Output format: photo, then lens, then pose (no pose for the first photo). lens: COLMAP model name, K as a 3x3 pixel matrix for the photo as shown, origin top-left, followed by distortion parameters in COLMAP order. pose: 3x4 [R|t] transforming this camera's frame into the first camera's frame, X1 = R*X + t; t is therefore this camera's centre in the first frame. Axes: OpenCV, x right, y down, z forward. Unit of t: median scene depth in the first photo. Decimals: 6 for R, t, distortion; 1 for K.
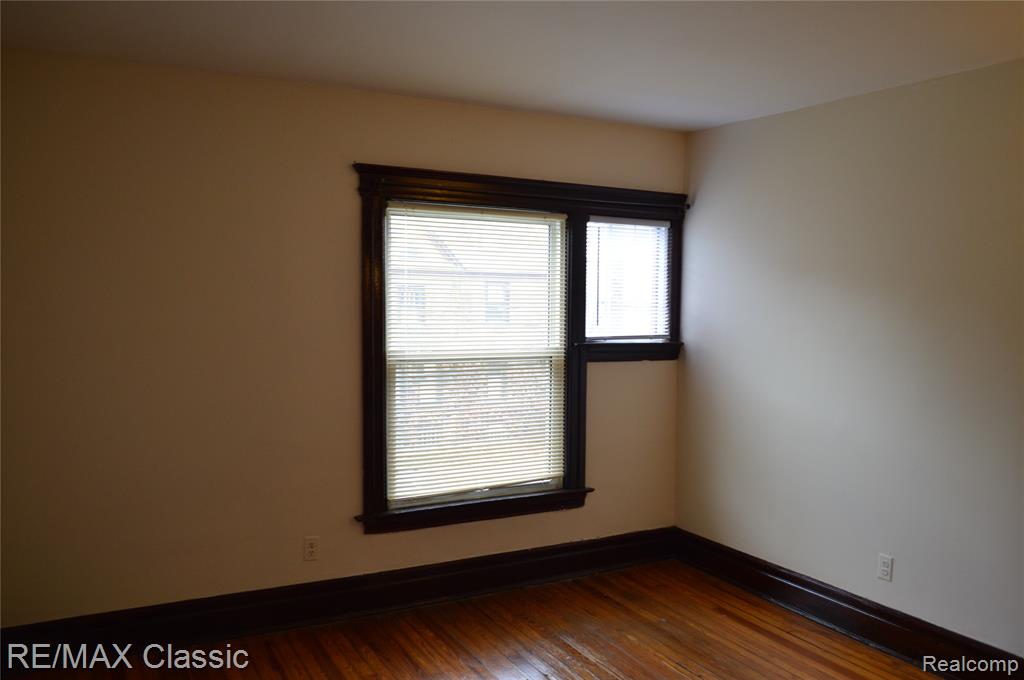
lens RADIAL K [[766.7, 0, 513.2], [0, 766.7, 342.4], [0, 0, 1]] dist [-0.010747, -0.000749]
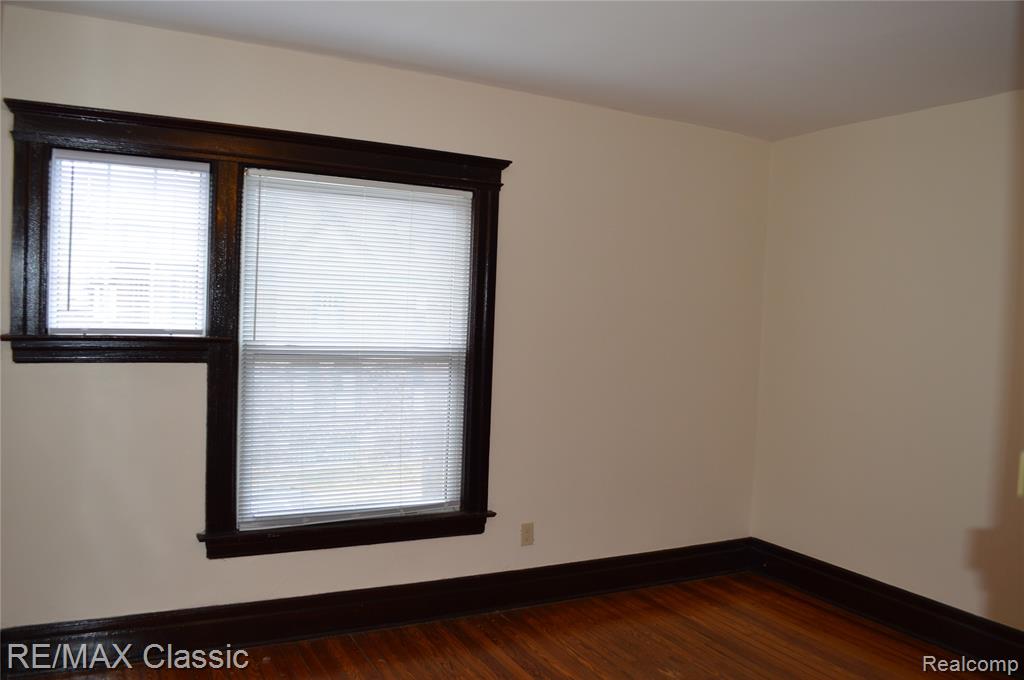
lens RADIAL K [[815.5, 0, 501.6], [0, 815.5, 305.8], [0, 0, 1]] dist [-0.001978, 0.003219]
pose [[0.998562, 0.035589, -0.040080, 0.159963], [-0.037183, 0.998518, -0.039747, -0.004351], [0.038606, 0.041180, 0.998406, 0.093694]]
